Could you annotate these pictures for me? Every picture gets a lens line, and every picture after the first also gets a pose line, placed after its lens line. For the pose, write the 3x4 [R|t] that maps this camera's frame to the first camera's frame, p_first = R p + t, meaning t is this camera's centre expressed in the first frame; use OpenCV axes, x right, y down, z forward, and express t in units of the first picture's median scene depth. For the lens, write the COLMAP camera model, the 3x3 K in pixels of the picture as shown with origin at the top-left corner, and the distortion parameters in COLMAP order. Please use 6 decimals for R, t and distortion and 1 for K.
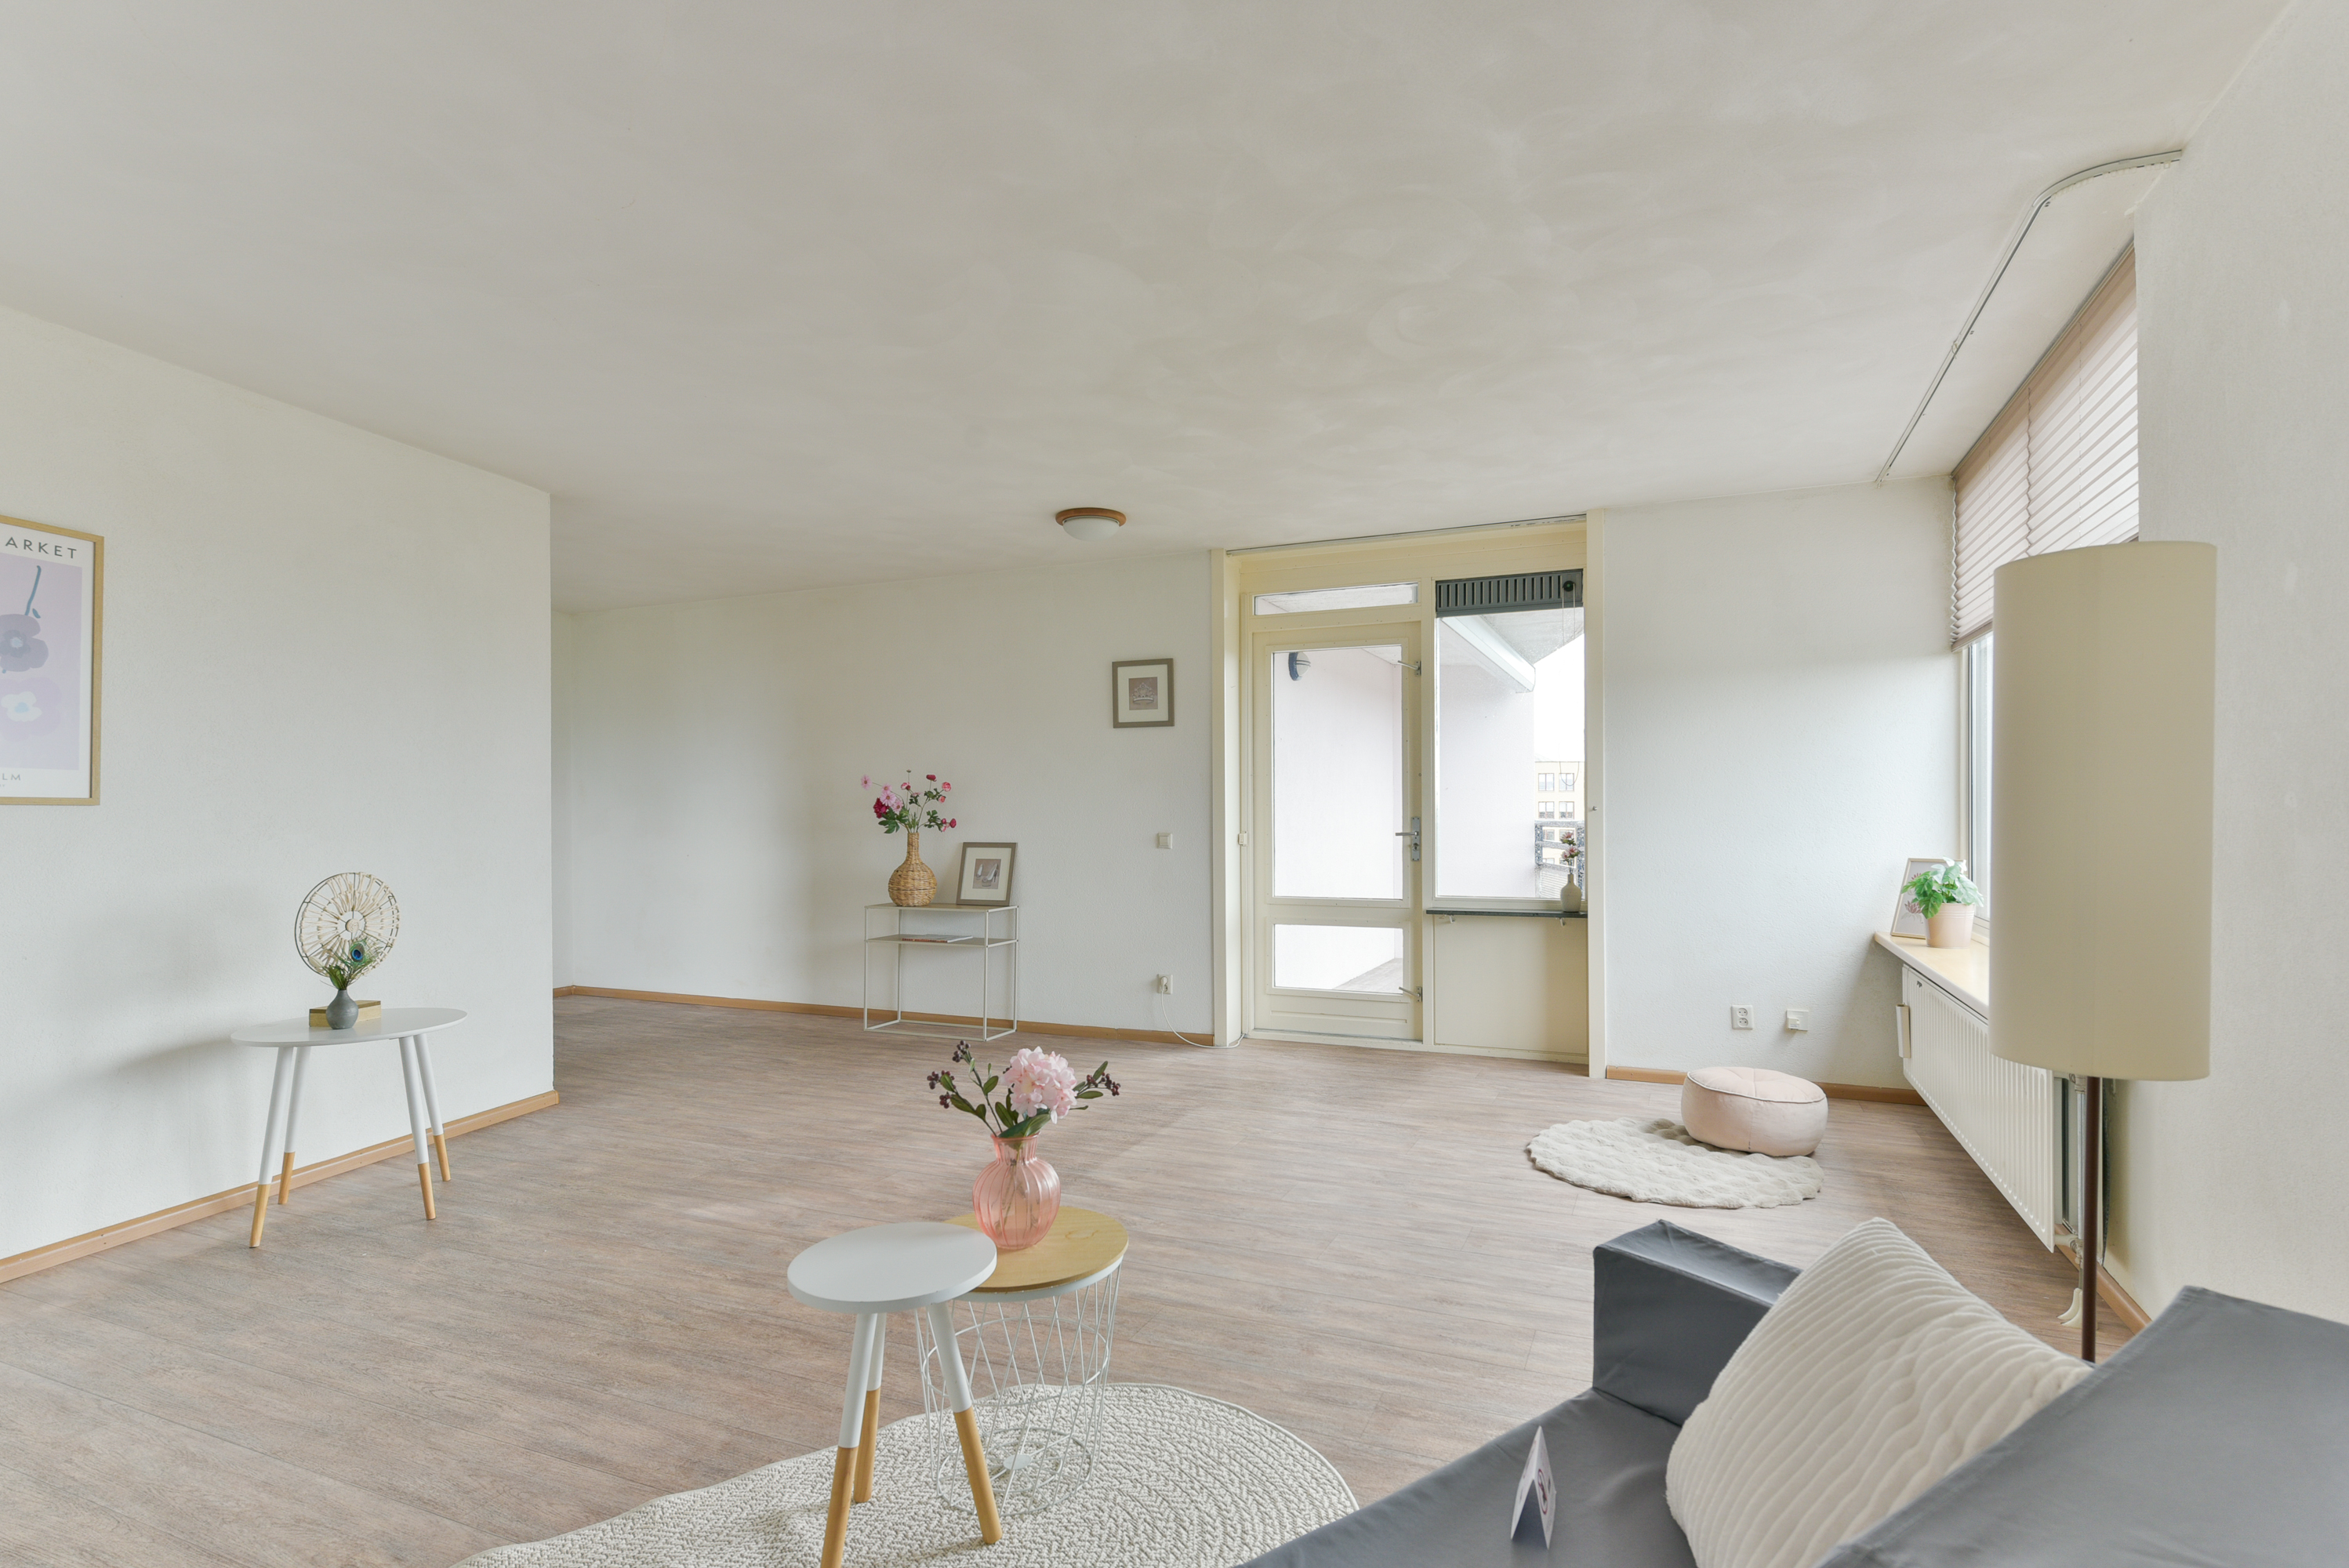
lens RADIAL K [[1131.5, 0, 1212.3], [0, 1131.5, 814.2], [0, 0, 1]] dist [0.003214, -0.000201]
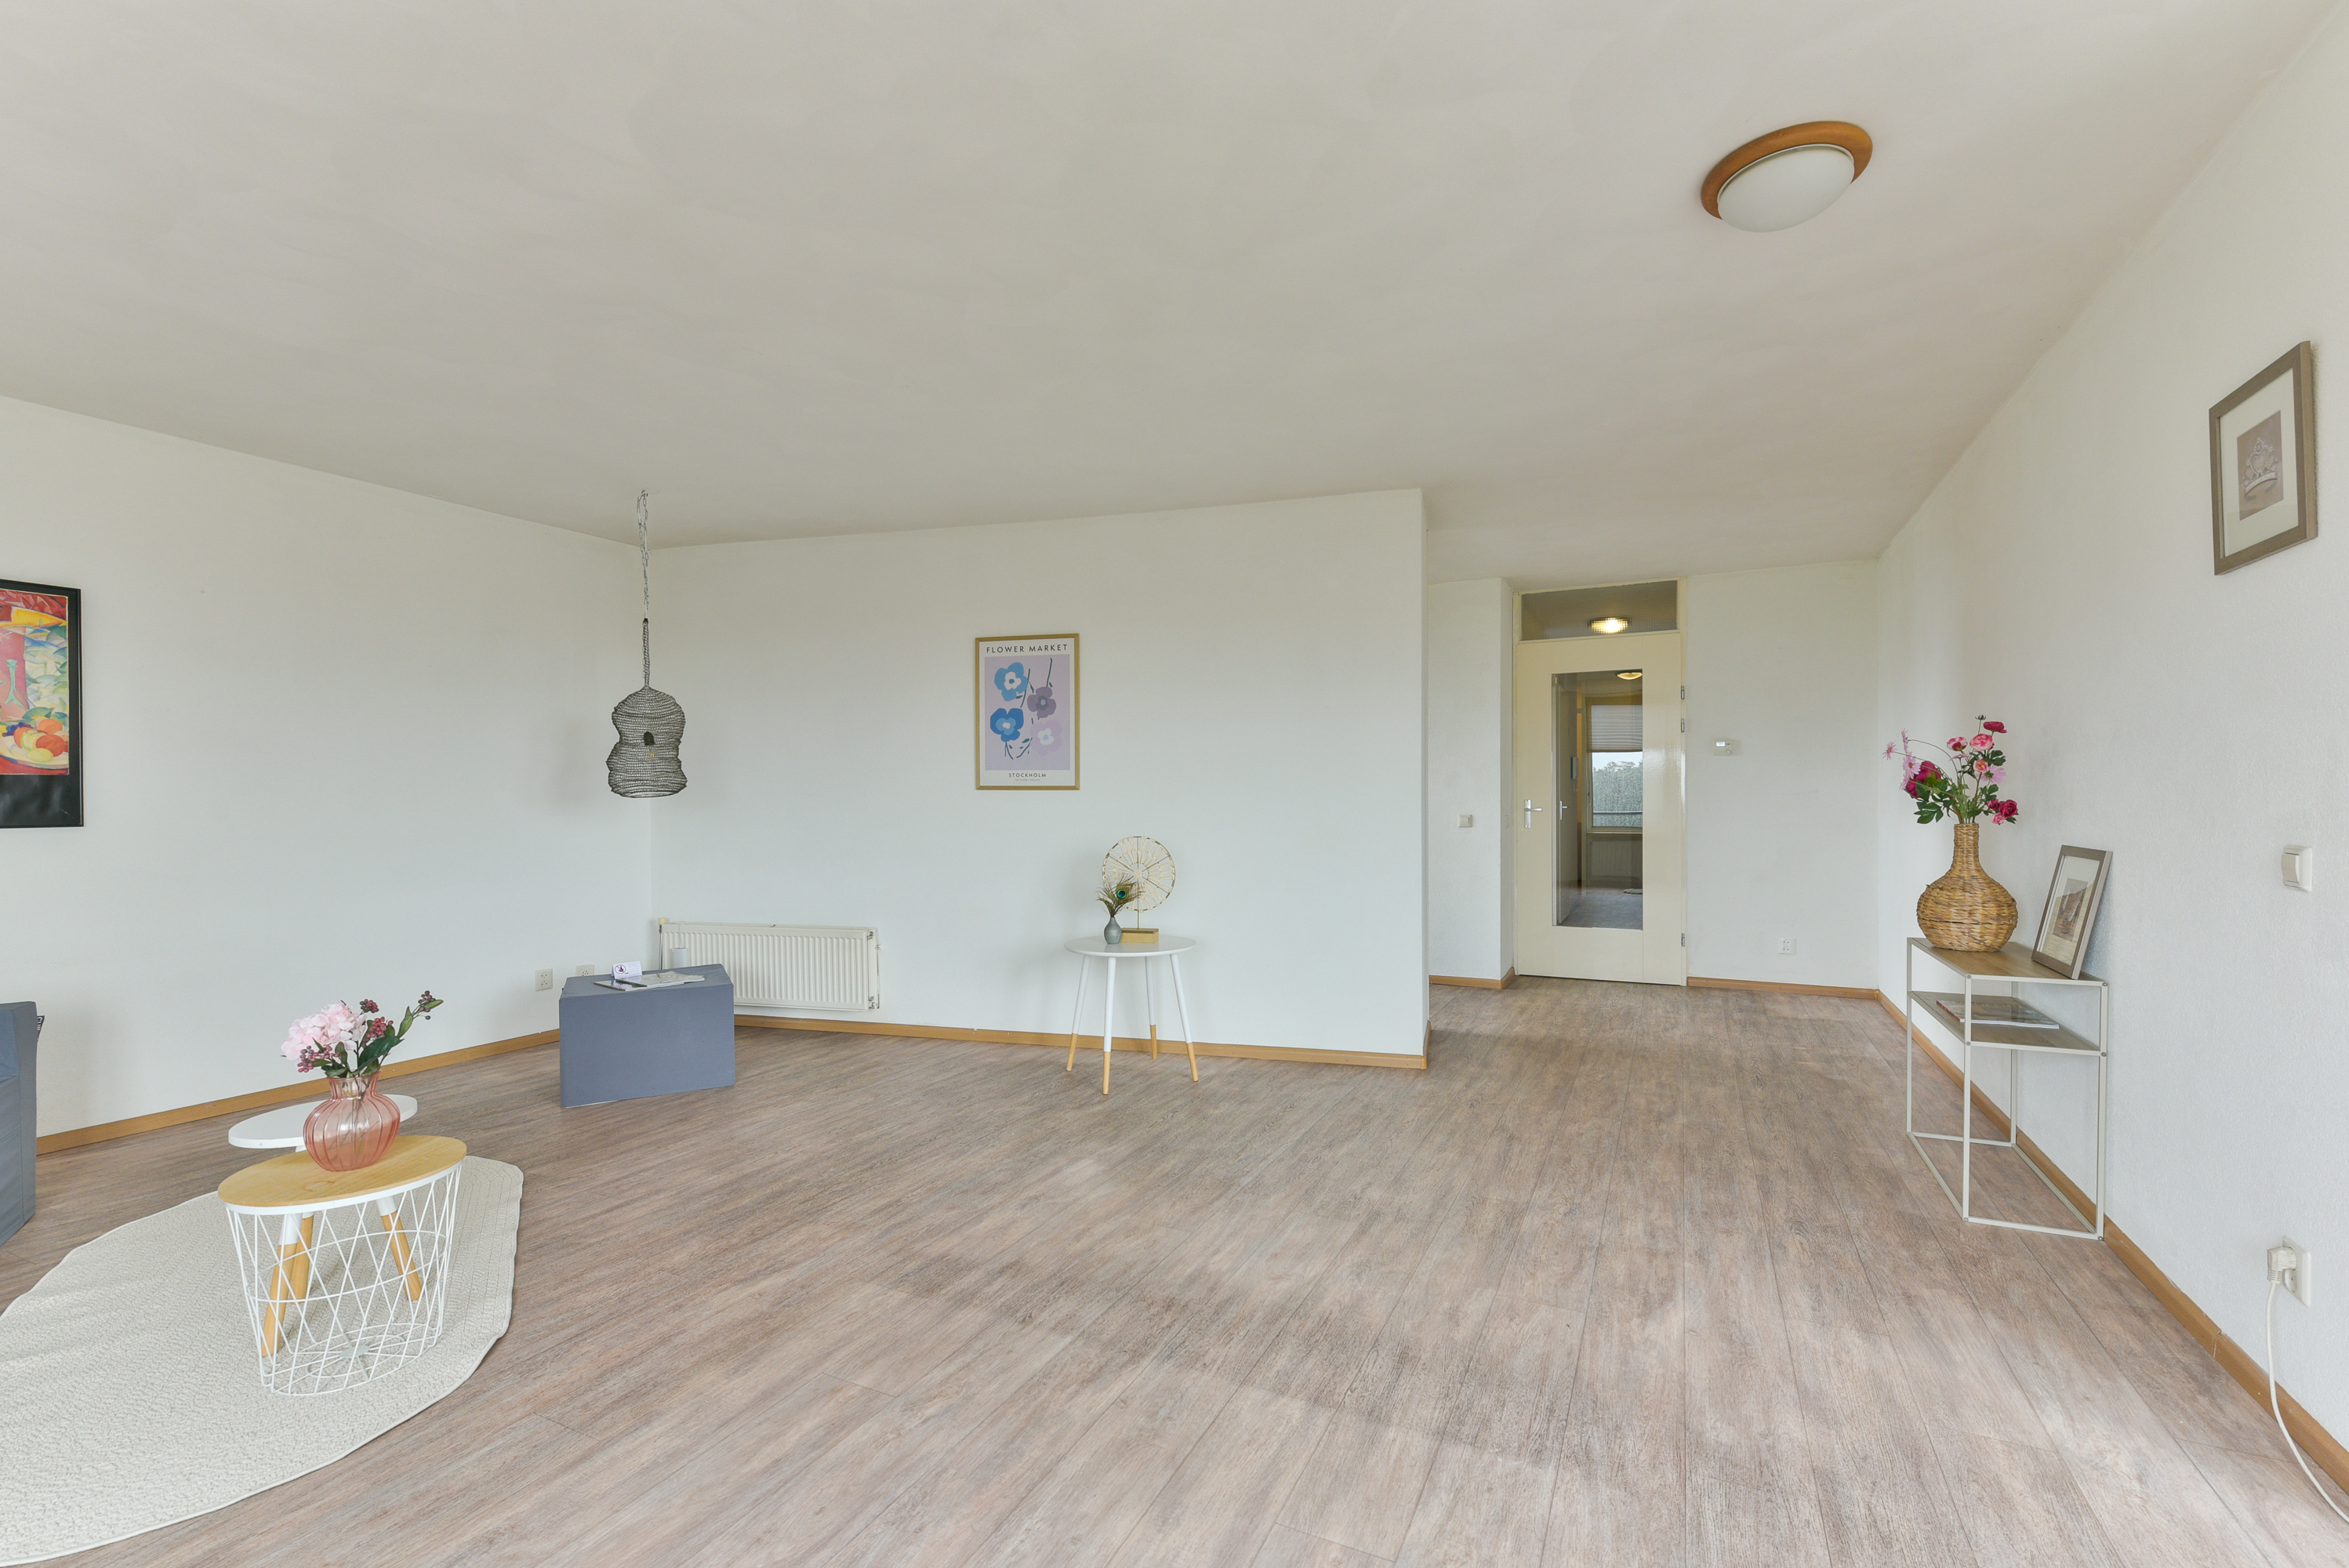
lens RADIAL K [[1004.9, 0, 1202.4], [0, 1004.9, 803.1], [0, 0, 1]] dist [0.002357, -0.000374]
pose [[-0.043400, 0.010545, -0.999002, 0.365078], [0.004596, 0.999936, 0.010356, -0.001845], [0.999047, -0.004142, -0.043446, 0.851817]]
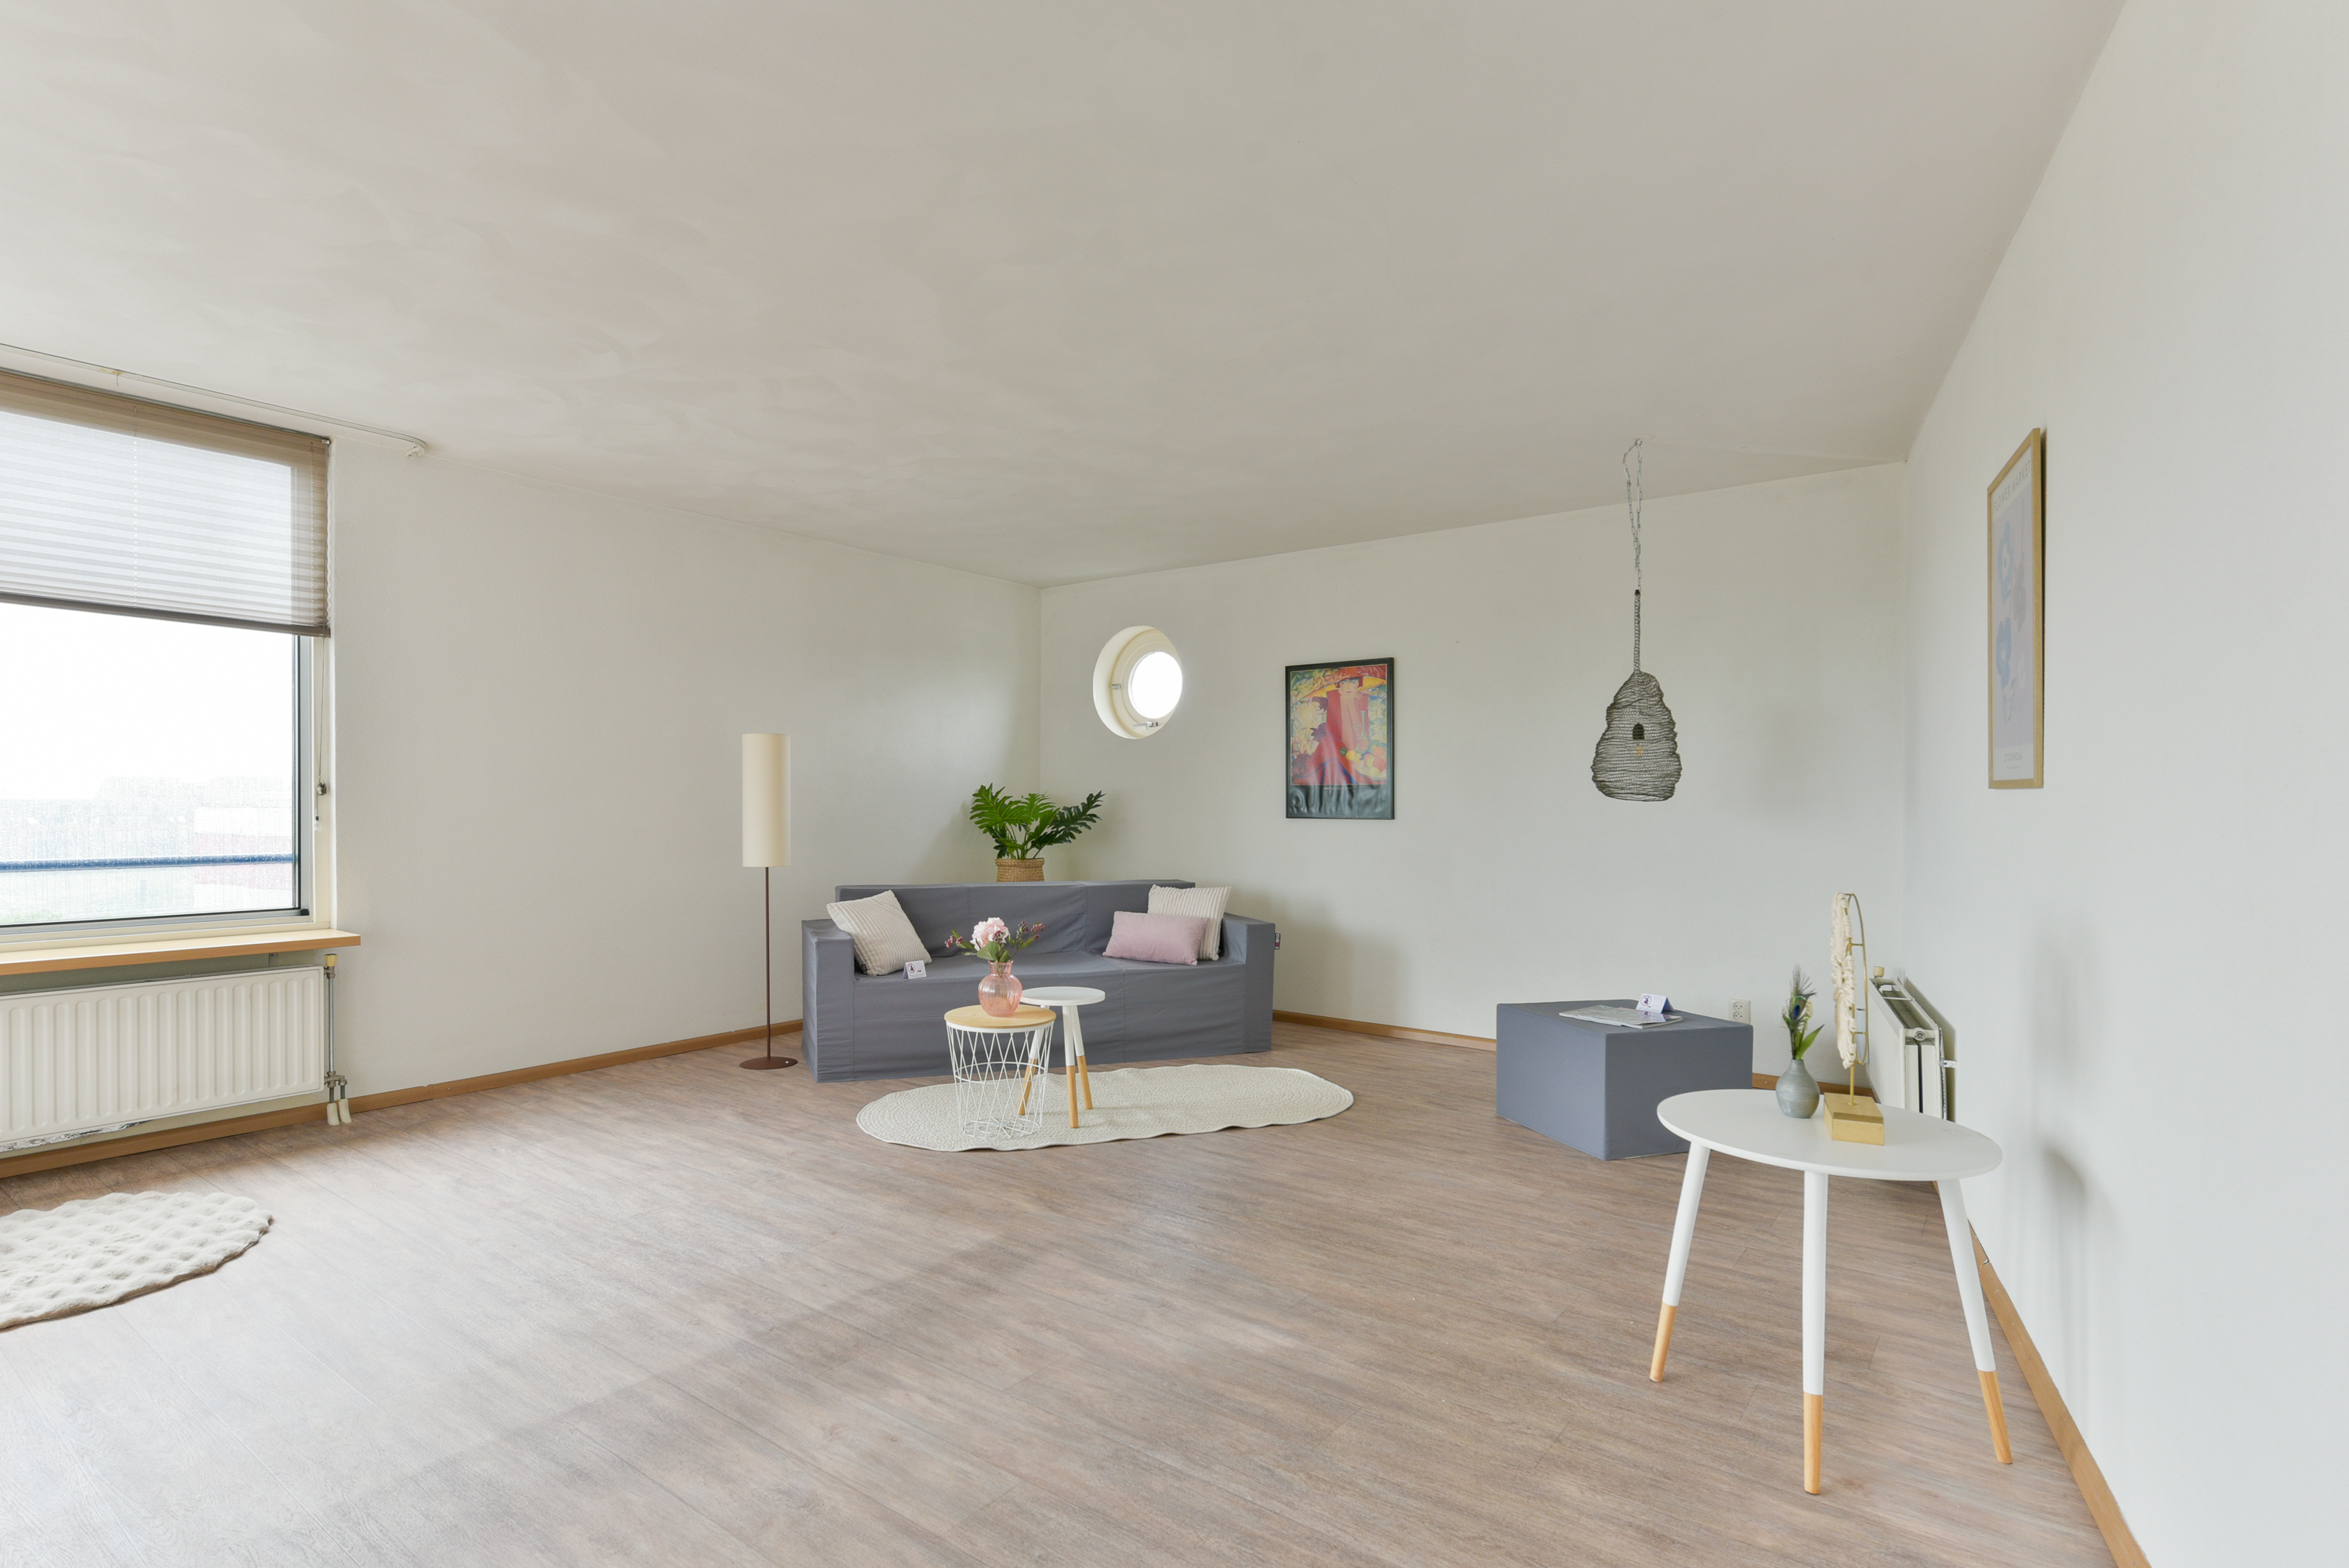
lens RADIAL K [[1168.6, 0, 1128.3], [0, 1168.6, 810.0], [0, 0, 1]] dist [0.004730, 0.000401]
pose [[-0.964961, -0.001676, 0.262386, -0.411540], [-0.000097, 0.999982, 0.006034, 0.001570], [-0.262392, 0.005797, -0.964944, 1.295103]]
